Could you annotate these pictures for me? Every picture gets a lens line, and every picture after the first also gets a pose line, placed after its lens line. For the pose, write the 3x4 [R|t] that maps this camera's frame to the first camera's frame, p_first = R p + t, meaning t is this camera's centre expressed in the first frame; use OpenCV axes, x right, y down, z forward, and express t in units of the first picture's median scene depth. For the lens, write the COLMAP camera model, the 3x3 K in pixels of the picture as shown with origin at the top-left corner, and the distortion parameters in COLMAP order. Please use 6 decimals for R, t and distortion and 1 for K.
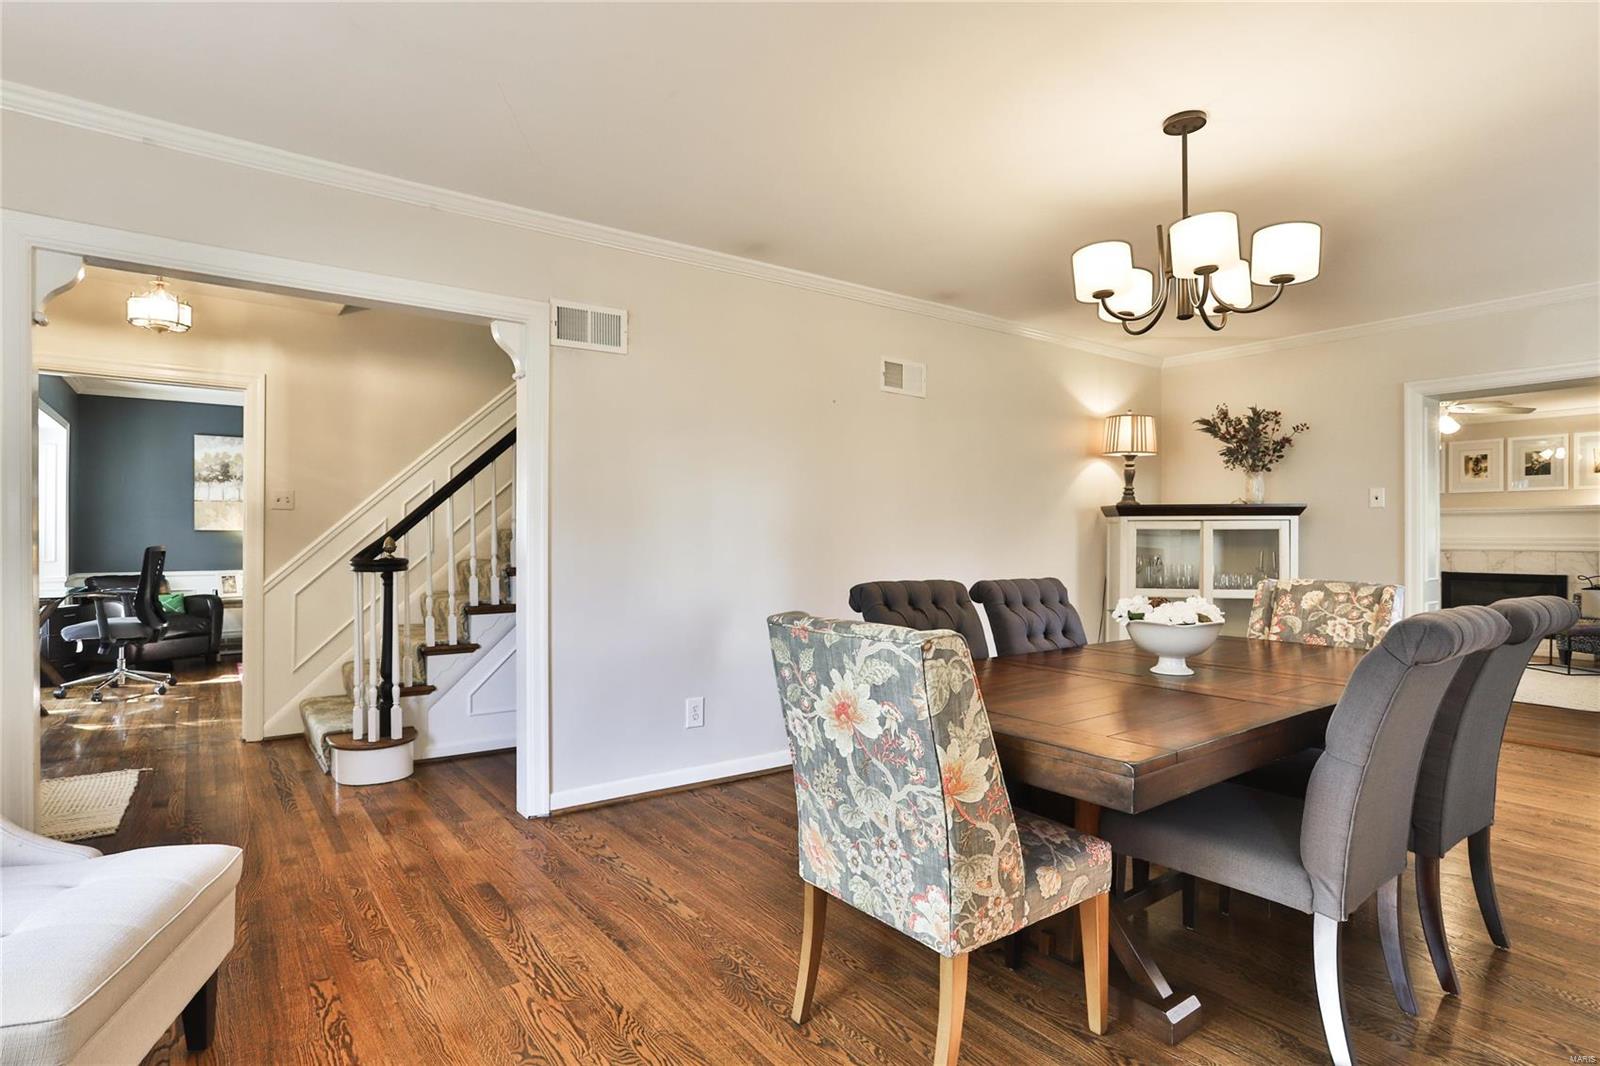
lens RADIAL K [[814.7, 0, 800.0], [0, 814.7, 533.0], [0, 0, 1]] dist [-0.057160, 0.027994]
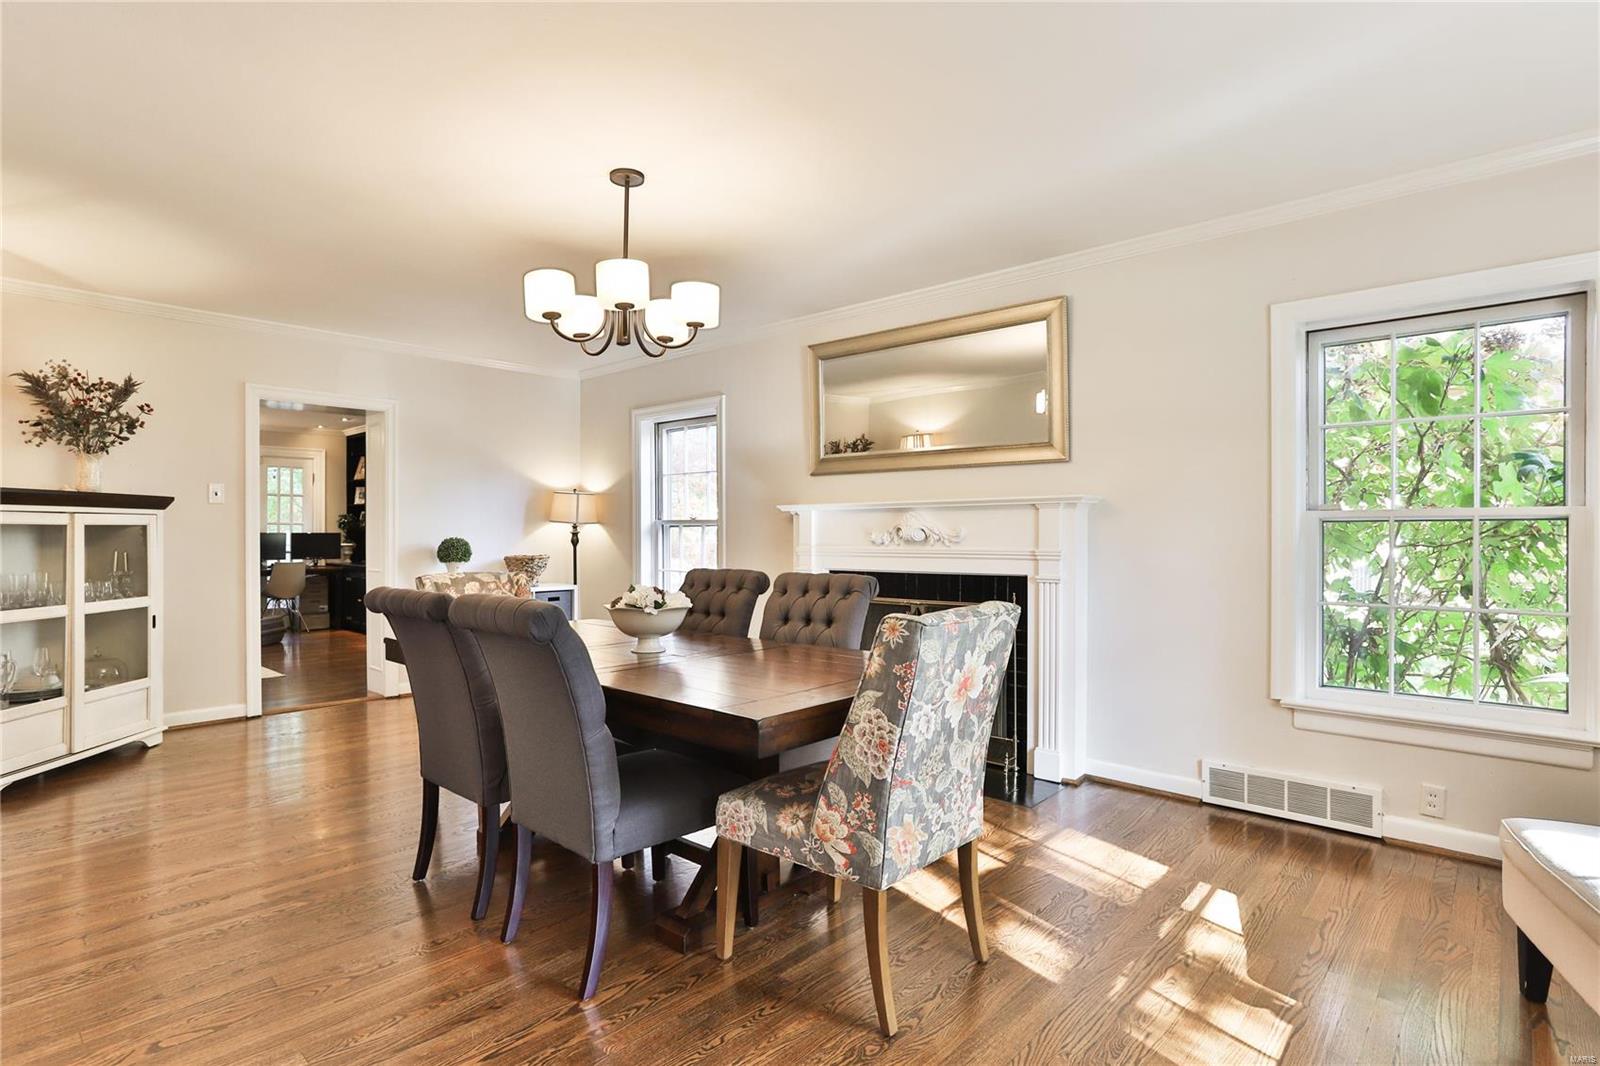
lens RADIAL K [[814.7, 0, 800.0], [0, 814.7, 533.0], [0, 0, 1]] dist [-0.057160, 0.027994]
pose [[-0.171698, -0.007555, 0.985121, -0.687440], [0.000453, 0.999970, 0.007748, -0.006365], [-0.985150, 0.001777, -0.171690, 0.931787]]
